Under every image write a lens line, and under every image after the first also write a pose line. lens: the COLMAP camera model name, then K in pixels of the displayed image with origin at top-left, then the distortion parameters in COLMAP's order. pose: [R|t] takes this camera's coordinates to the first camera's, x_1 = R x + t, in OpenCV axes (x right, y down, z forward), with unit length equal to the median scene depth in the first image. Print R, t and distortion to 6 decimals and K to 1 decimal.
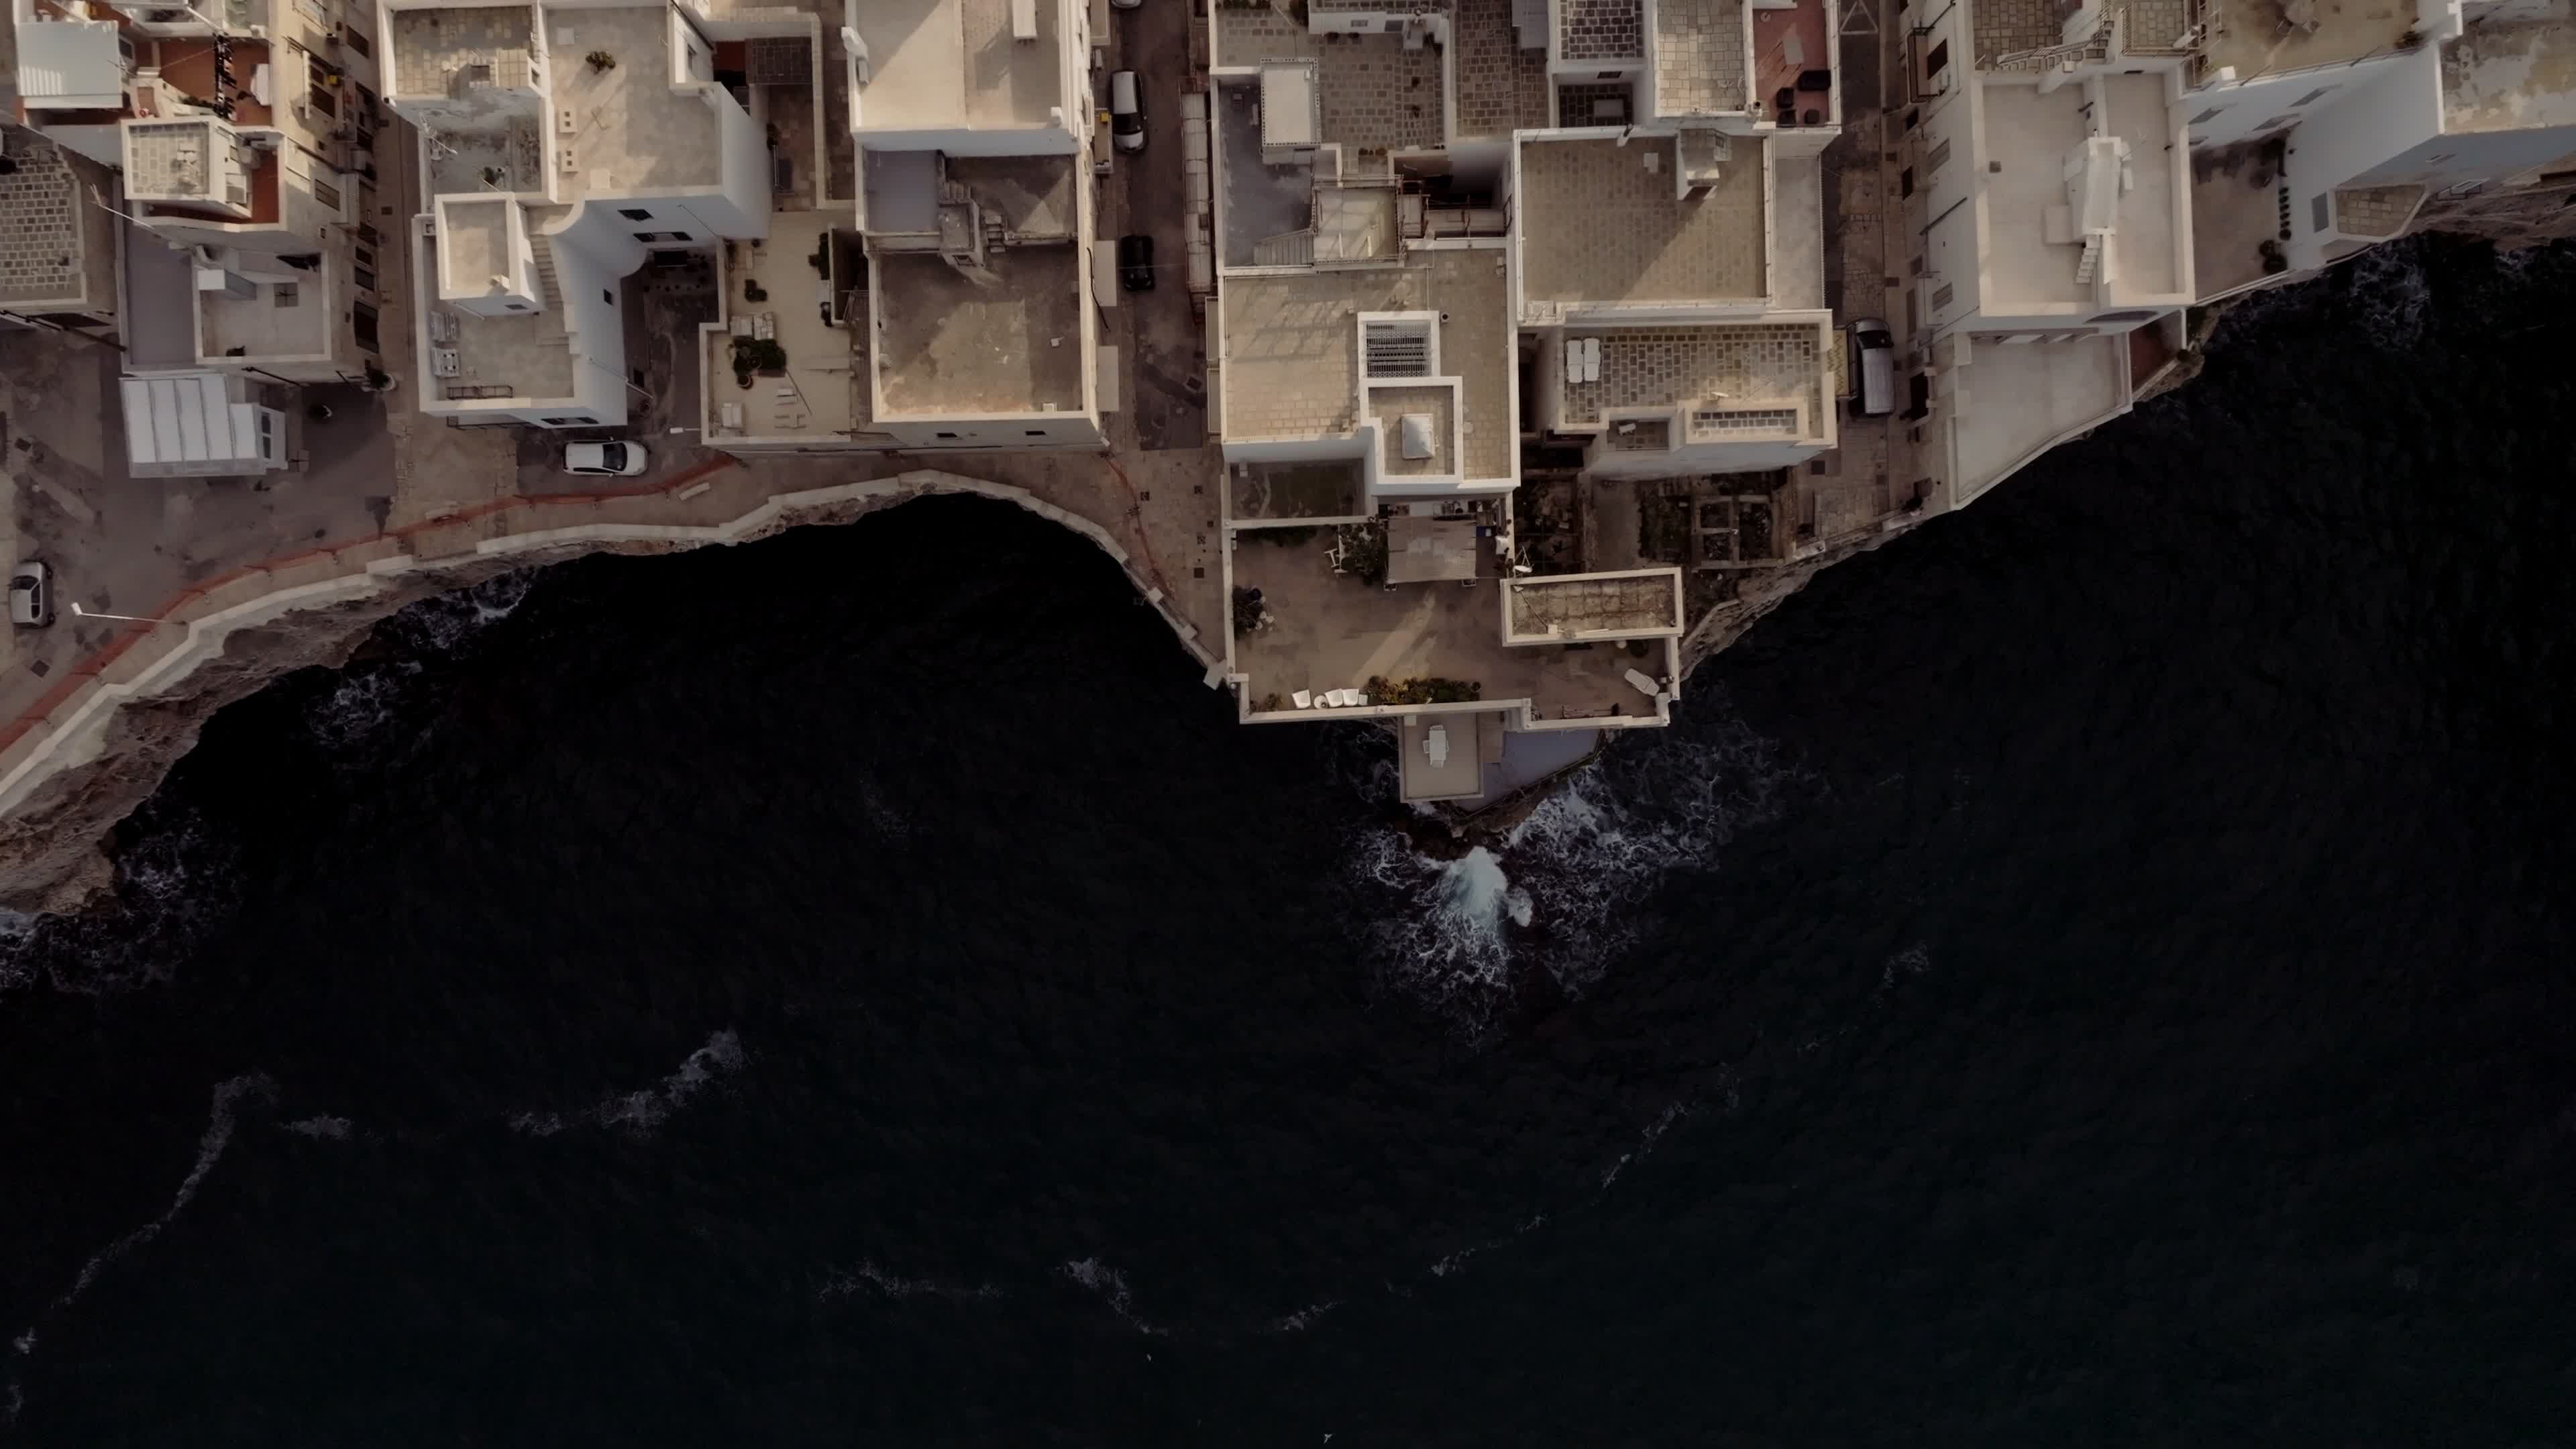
lens RADIAL K [[1816.1, 0, 1287.5], [0, 1816.1, 724.2], [0, 0, 1]] dist [-0.003630, 0.015025]
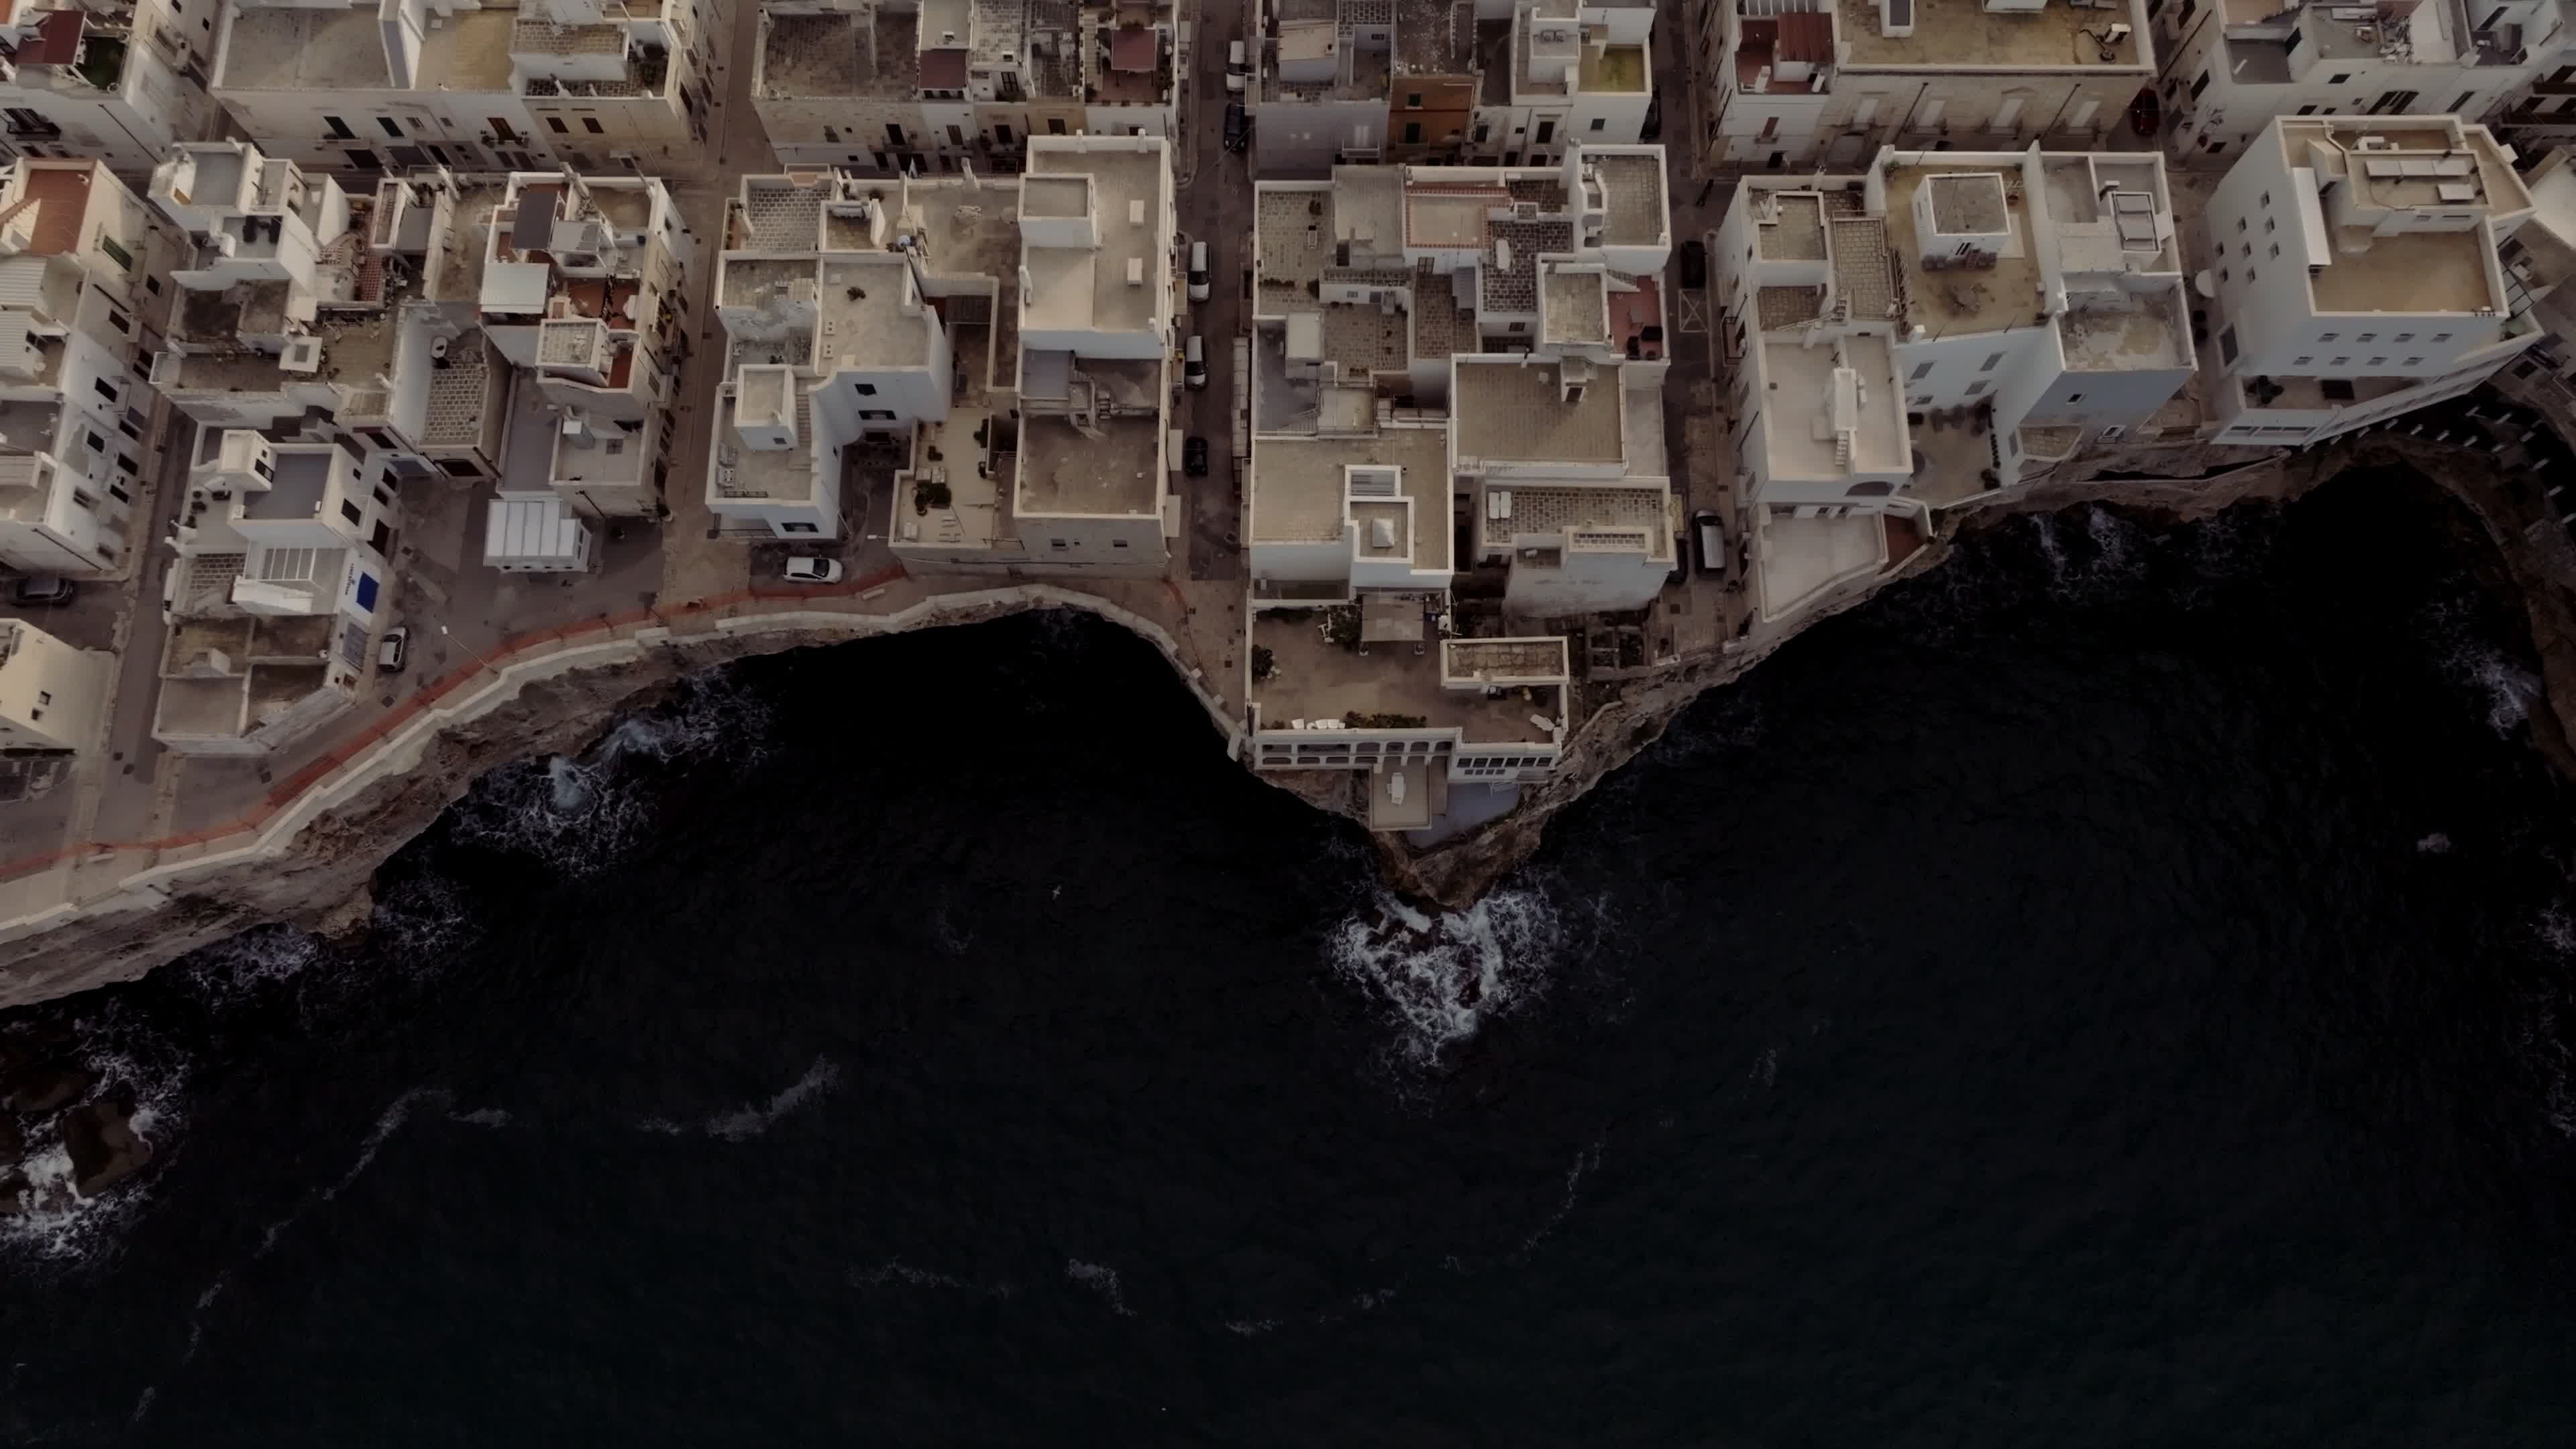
lens RADIAL K [[1816.1, 0, 1287.5], [0, 1816.1, 726.6], [0, 0, 1]] dist [-0.003630, 0.015025]
pose [[0.999183, 0.035559, -0.019196, 0.026451], [-0.039715, 0.951812, -0.304099, 0.410533], [0.007457, 0.304612, 0.952447, -0.327047]]
